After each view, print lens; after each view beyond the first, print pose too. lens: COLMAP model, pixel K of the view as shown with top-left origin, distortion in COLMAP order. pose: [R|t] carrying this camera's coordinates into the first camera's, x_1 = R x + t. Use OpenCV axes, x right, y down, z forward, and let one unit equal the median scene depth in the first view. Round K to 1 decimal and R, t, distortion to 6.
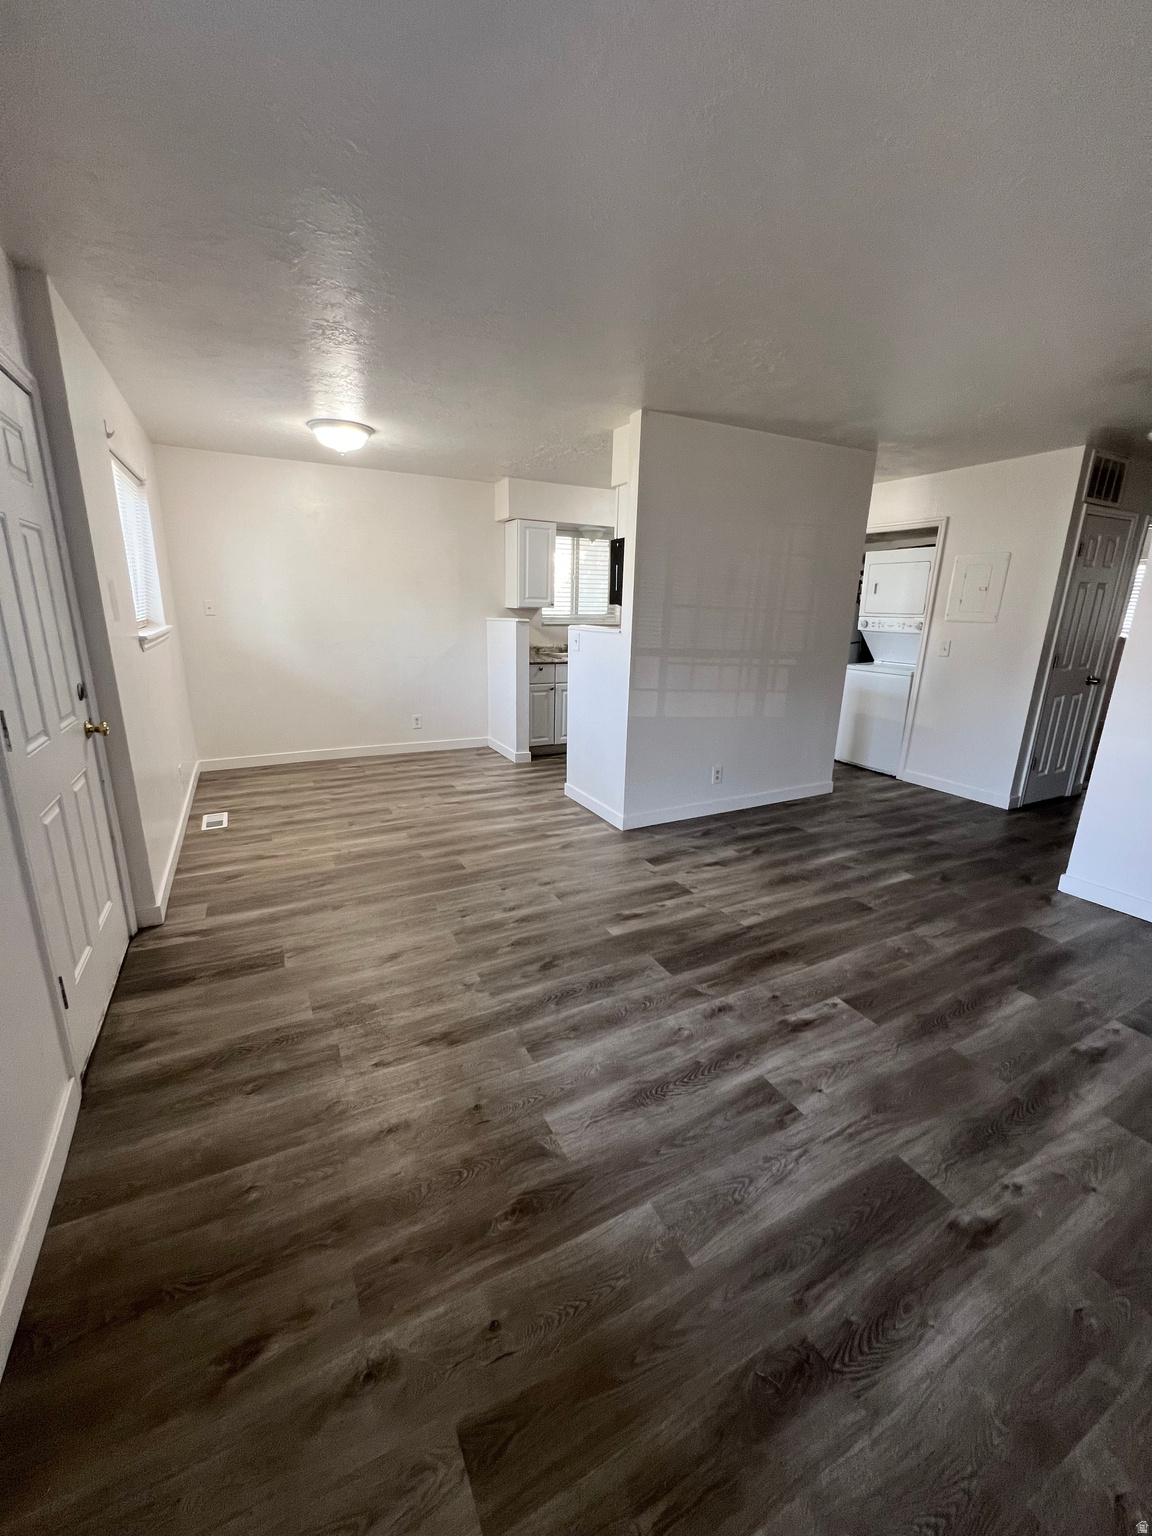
lens RADIAL K [[613.6, 0, 575.2], [0, 613.6, 769.3], [0, 0, 1]] dist [0.001320, -0.000083]
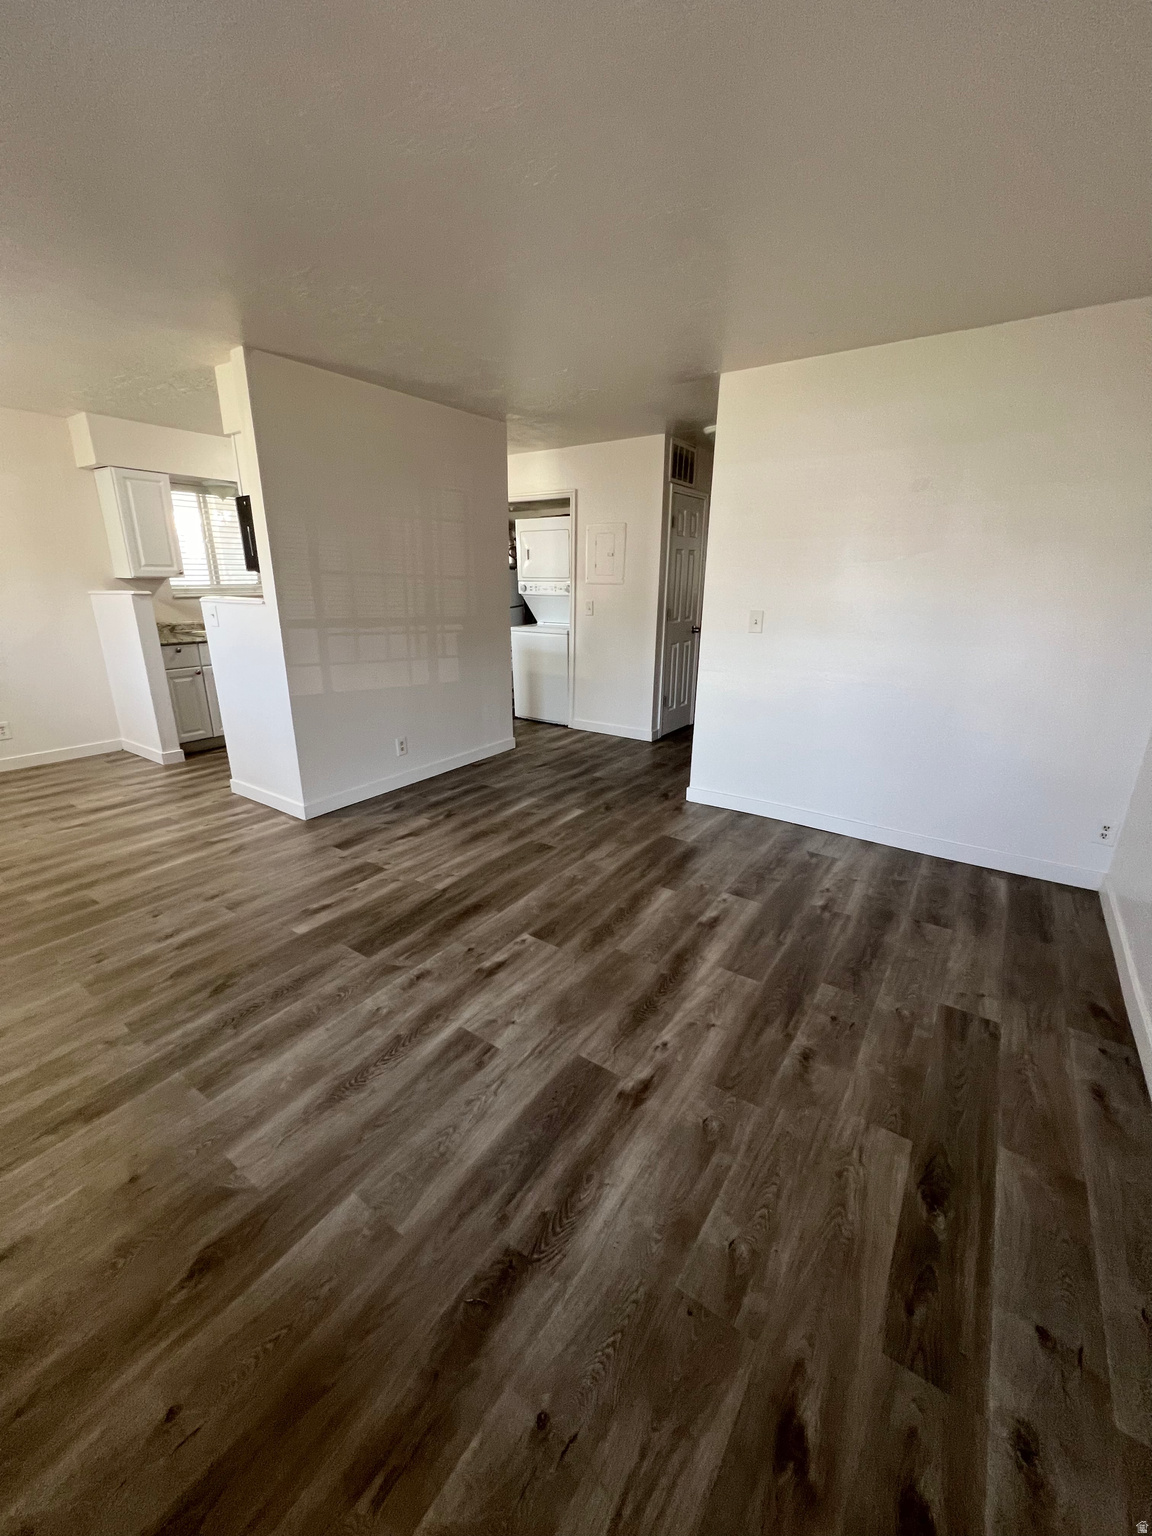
lens RADIAL K [[612.9, 0, 575.7], [0, 612.9, 770.8], [0, 0, 1]] dist [-0.002883, 0.002558]
pose [[0.883660, -0.155123, 0.441681, 0.055326], [0.132389, 0.987796, 0.082056, 0.006496], [-0.449019, -0.014036, 0.893412, -0.006803]]
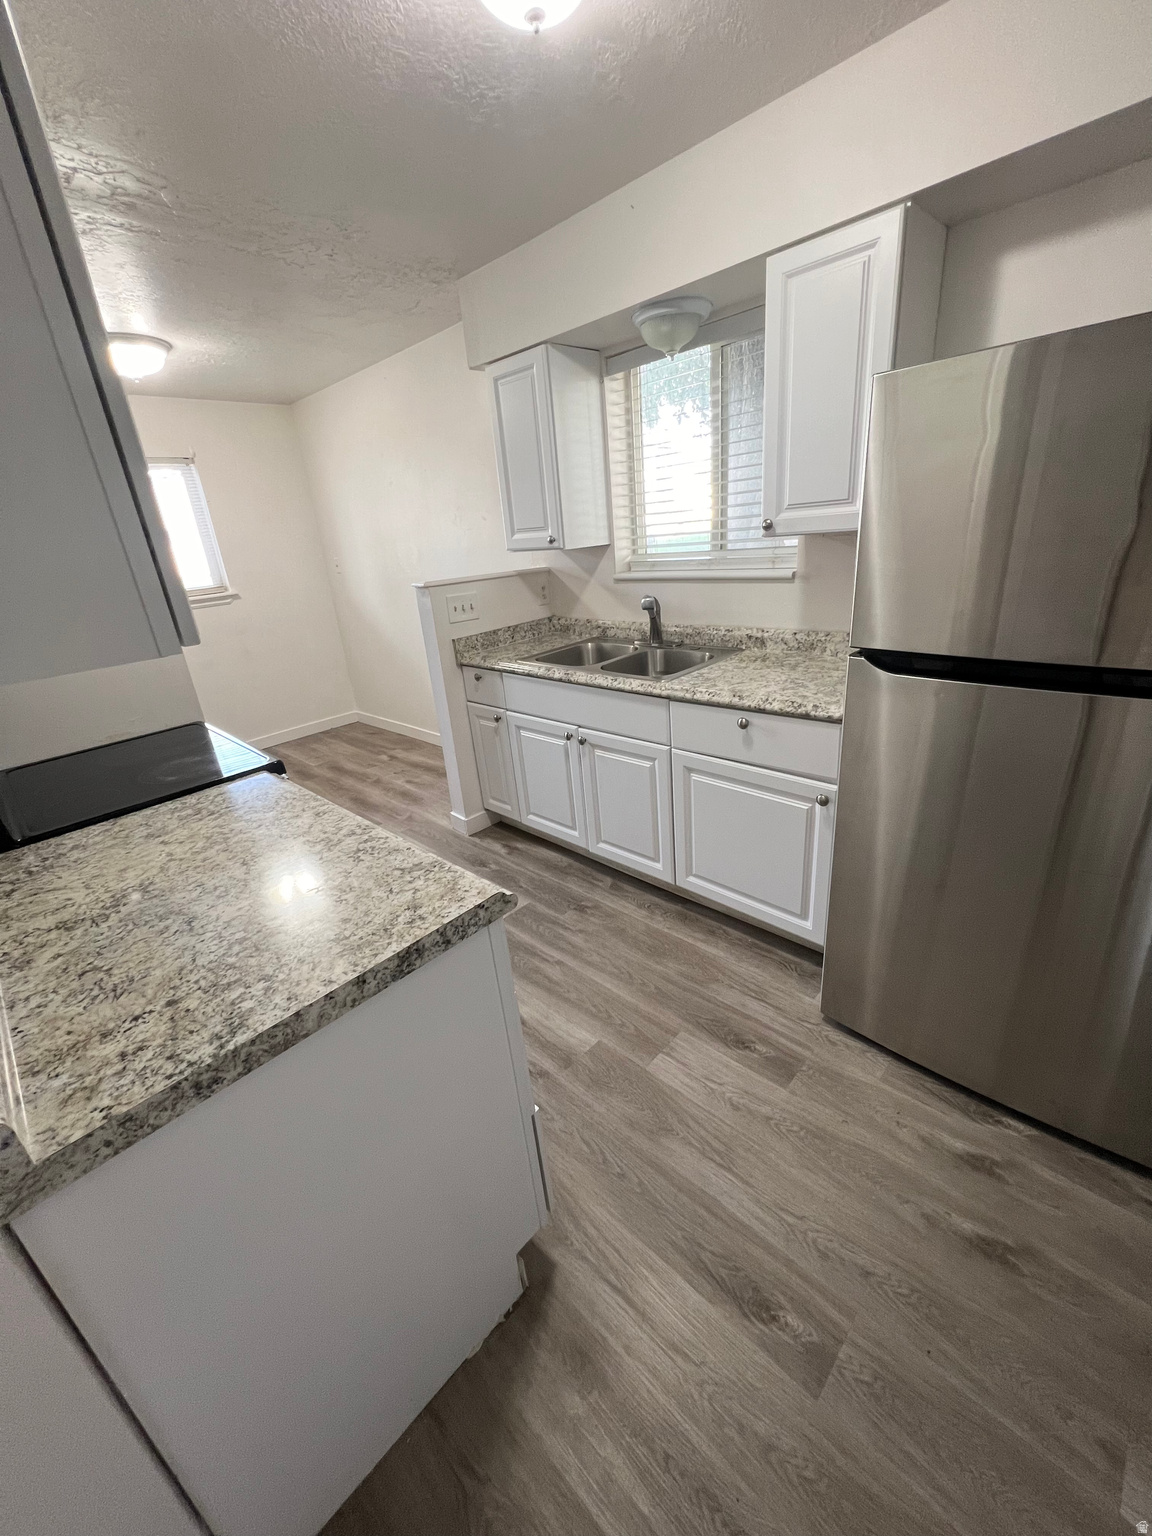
lens RADIAL K [[612.9, 0, 575.7], [0, 612.9, 770.8], [0, 0, 1]] dist [-0.002883, 0.002558]
pose [[0.308835, 0.308659, -0.899639, 0.851876], [-0.162123, 0.949119, 0.269981, -0.452901], [0.937196, 0.062472, 0.343162, 1.696862]]
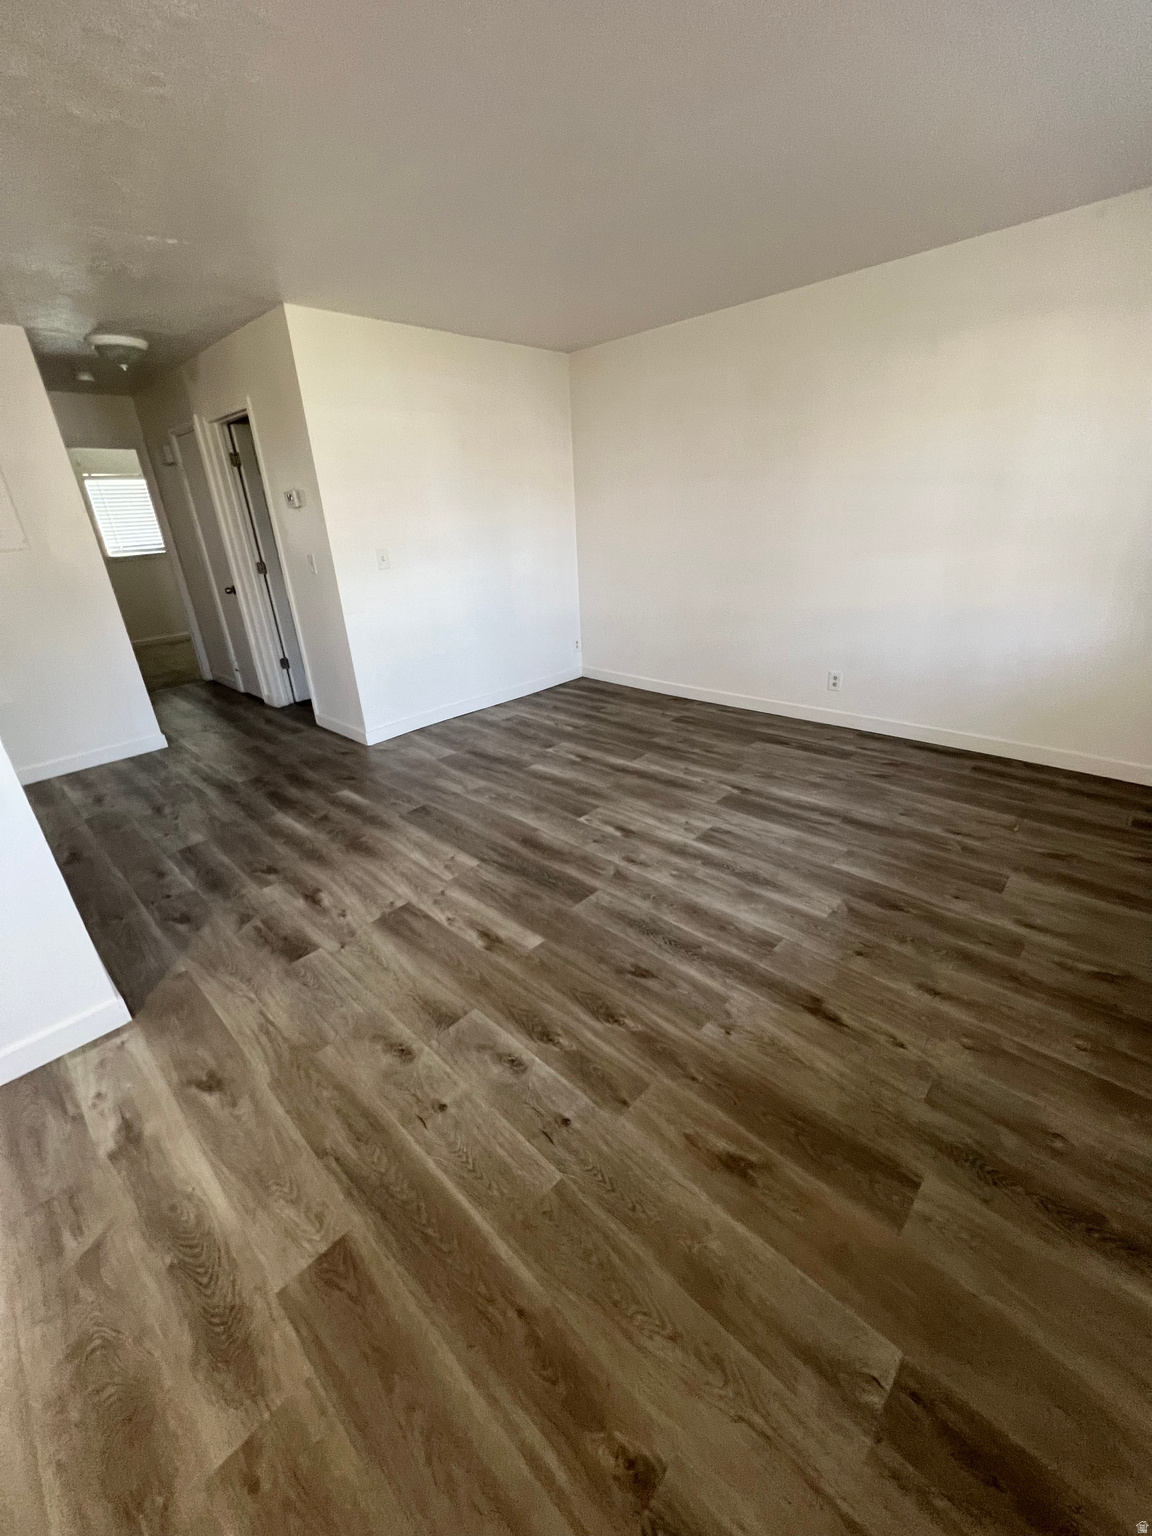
lens RADIAL K [[609.7, 0, 576.0], [0, 609.7, 768.0], [0, 0, 1]] dist [0.001758, 0.000245]
pose [[-0.320689, -0.376607, 0.869095, -0.512411], [0.294162, 0.832586, 0.469329, -0.254759], [-0.900349, 0.406163, -0.156218, 0.915510]]
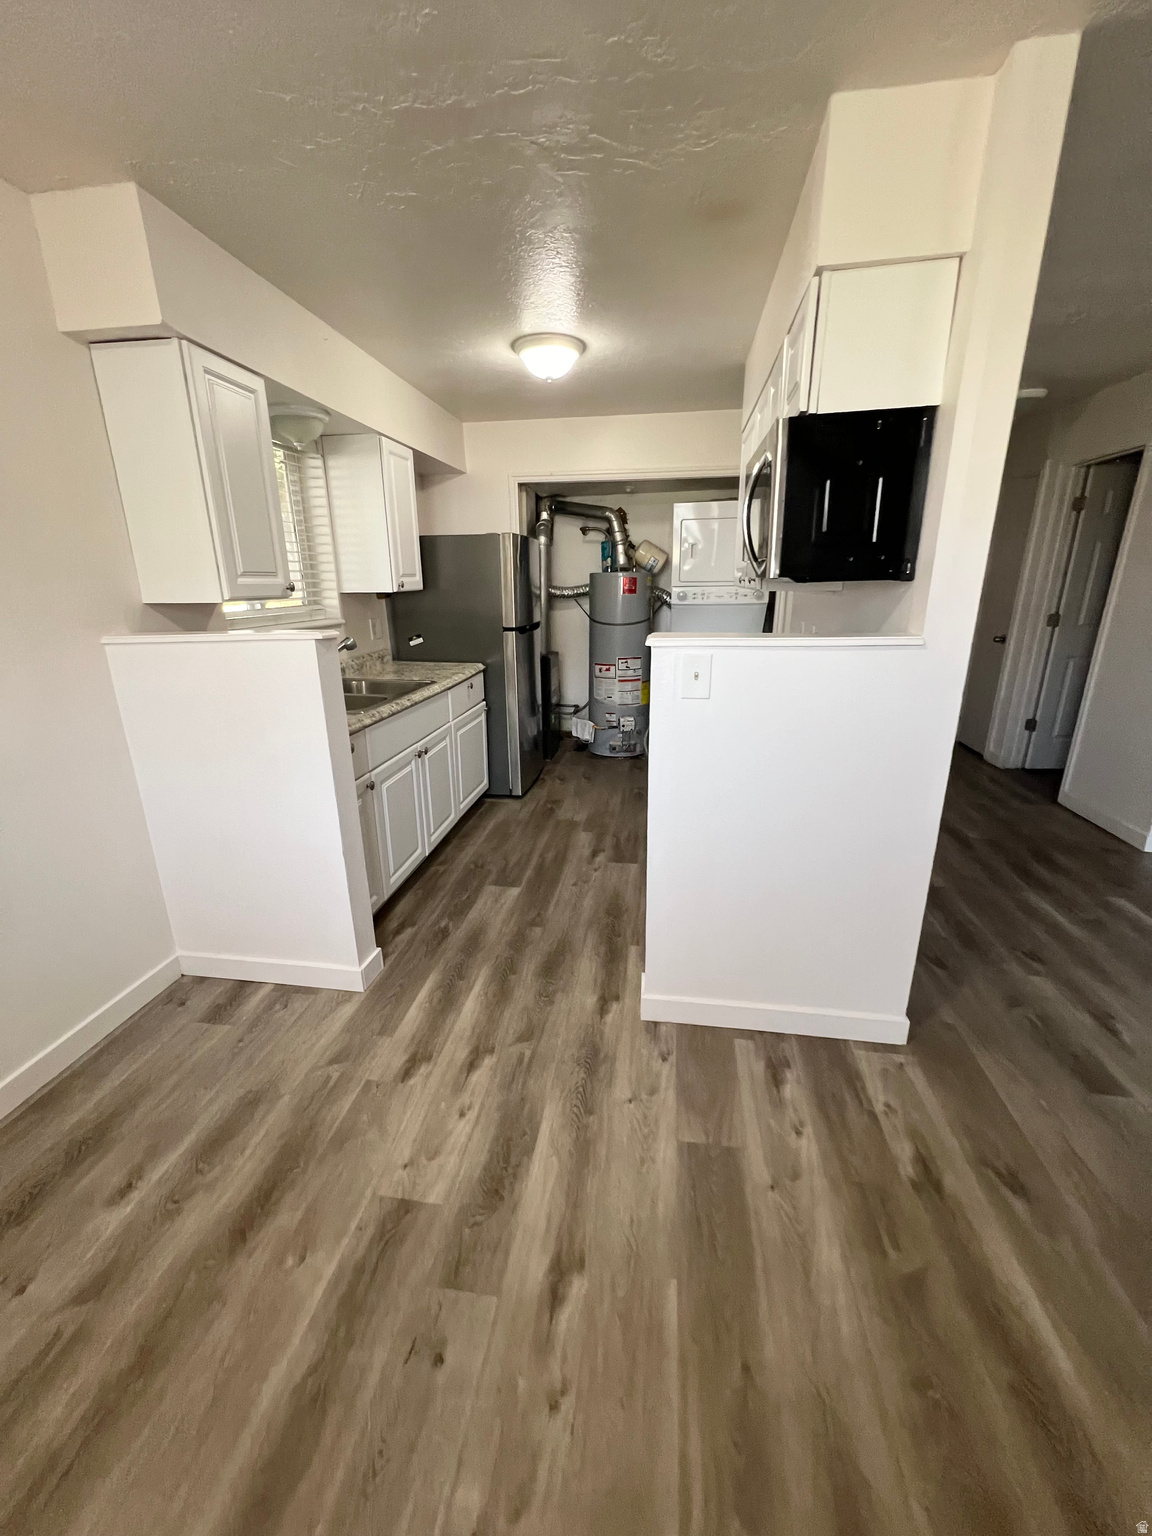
lens RADIAL K [[612.9, 0, 575.7], [0, 612.9, 770.8], [0, 0, 1]] dist [-0.002883, 0.002558]
pose [[0.591853, -0.269280, 0.759736, -0.523983], [0.238433, 0.958853, 0.154110, -0.331145], [-0.769974, 0.089935, 0.631705, 1.181175]]
